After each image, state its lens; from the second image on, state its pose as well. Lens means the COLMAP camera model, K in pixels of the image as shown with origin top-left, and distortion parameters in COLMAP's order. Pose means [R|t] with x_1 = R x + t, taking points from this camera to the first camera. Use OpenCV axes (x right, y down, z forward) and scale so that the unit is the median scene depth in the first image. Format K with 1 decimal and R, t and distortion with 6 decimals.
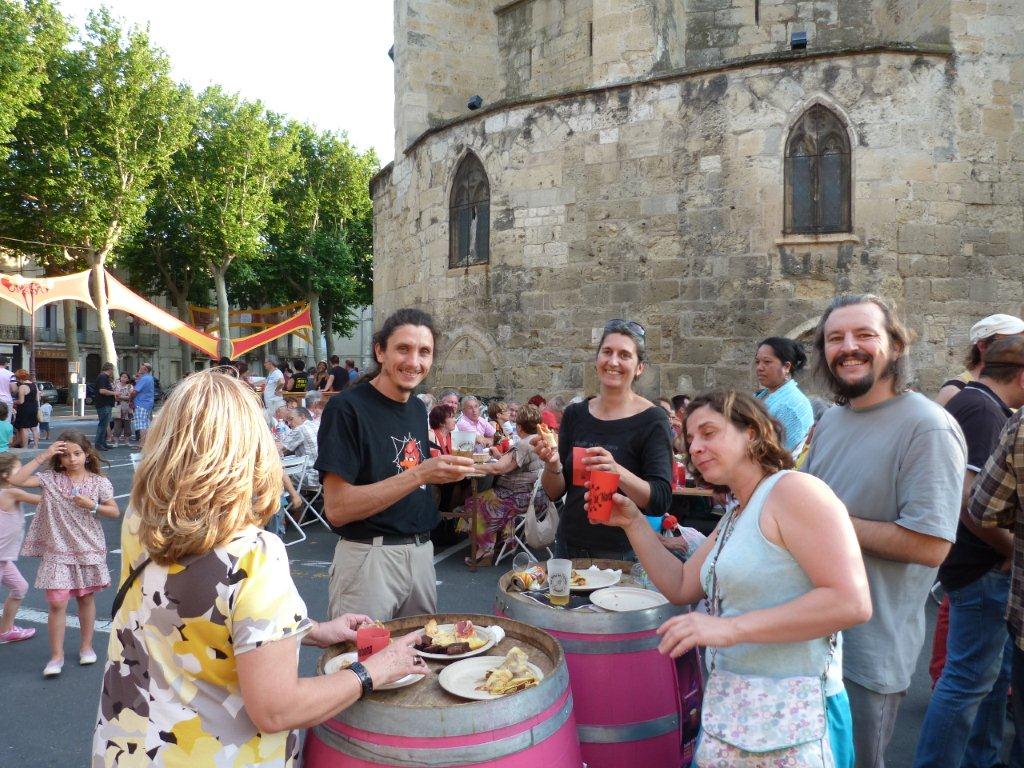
lens RADIAL K [[766.2, 0, 512.0], [0, 766.2, 384.0], [0, 0, 1]] dist [-0.045502, 0.043794]
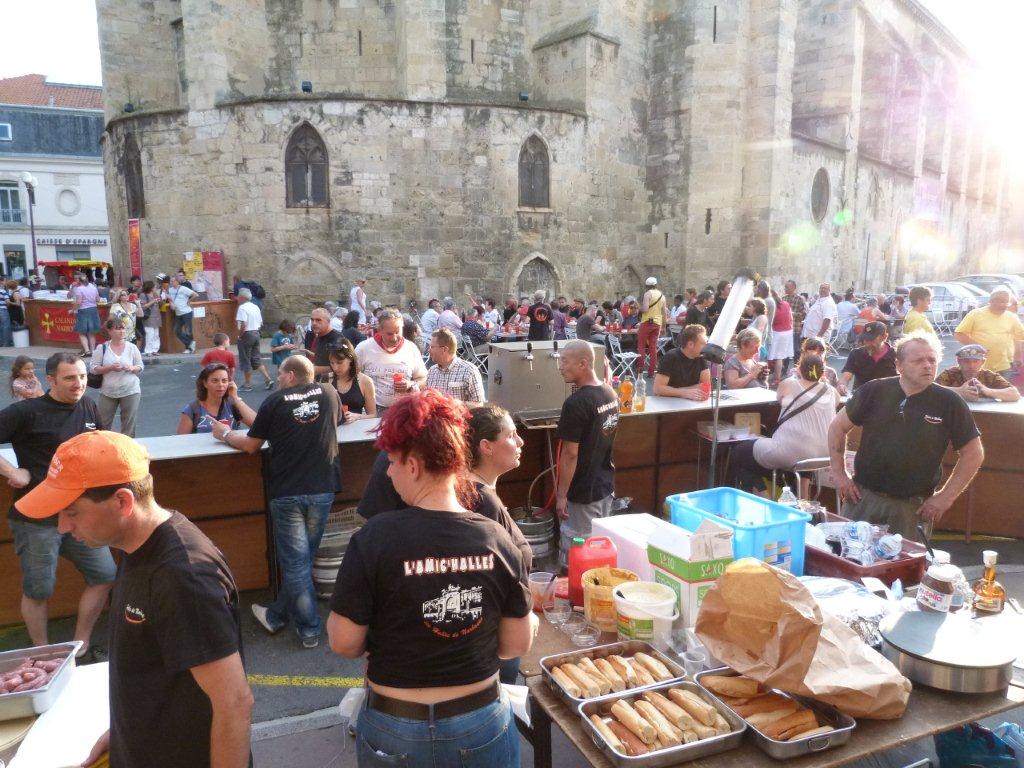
lens RADIAL K [[762.7, 0, 512.0], [0, 762.7, 384.0], [0, 0, 1]] dist [-0.037000, 0.014925]
pose [[0.748171, -0.106661, 0.654877, -0.830827], [0.012790, 0.989130, 0.146489, -0.038496], [-0.663382, -0.101223, 0.741402, -0.357743]]
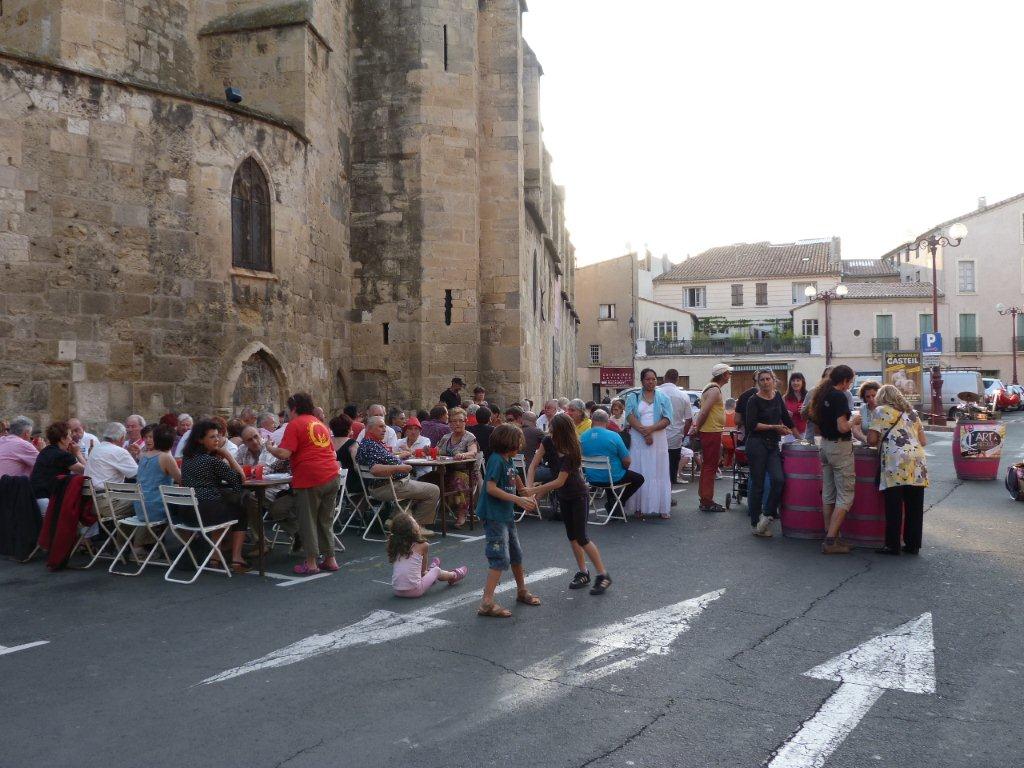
lens RADIAL K [[1015.2, 0, 512.0], [0, 1015.2, 384.0], [0, 0, 1]] dist [-0.058389, 0.027960]
pose [[0.226438, 0.003930, 0.974018, -0.914387], [0.027747, 0.999560, -0.010484, 0.002613], [-0.973630, 0.029400, 0.226230, 0.253544]]
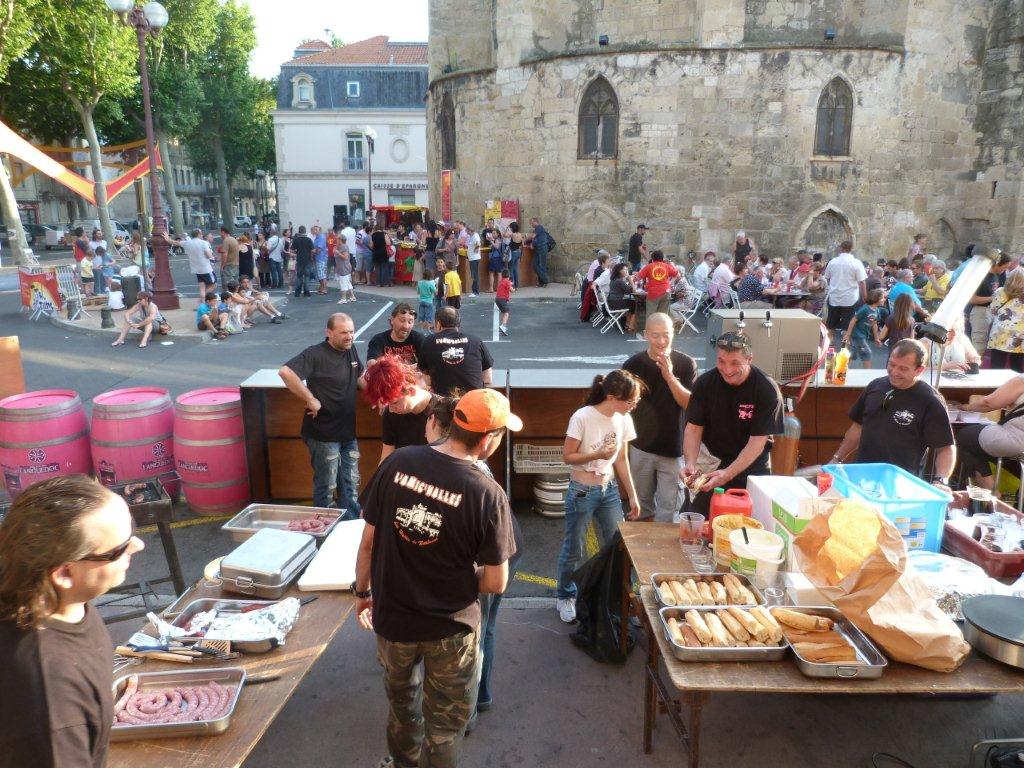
lens RADIAL K [[766.2, 0, 512.0], [0, 766.2, 384.0], [0, 0, 1]] dist [-0.045502, 0.043794]
pose [[0.942785, -0.073761, 0.325140, -0.824494], [0.002274, 0.976620, 0.214961, -0.055289], [-0.333394, -0.201923, 0.920910, -0.433127]]
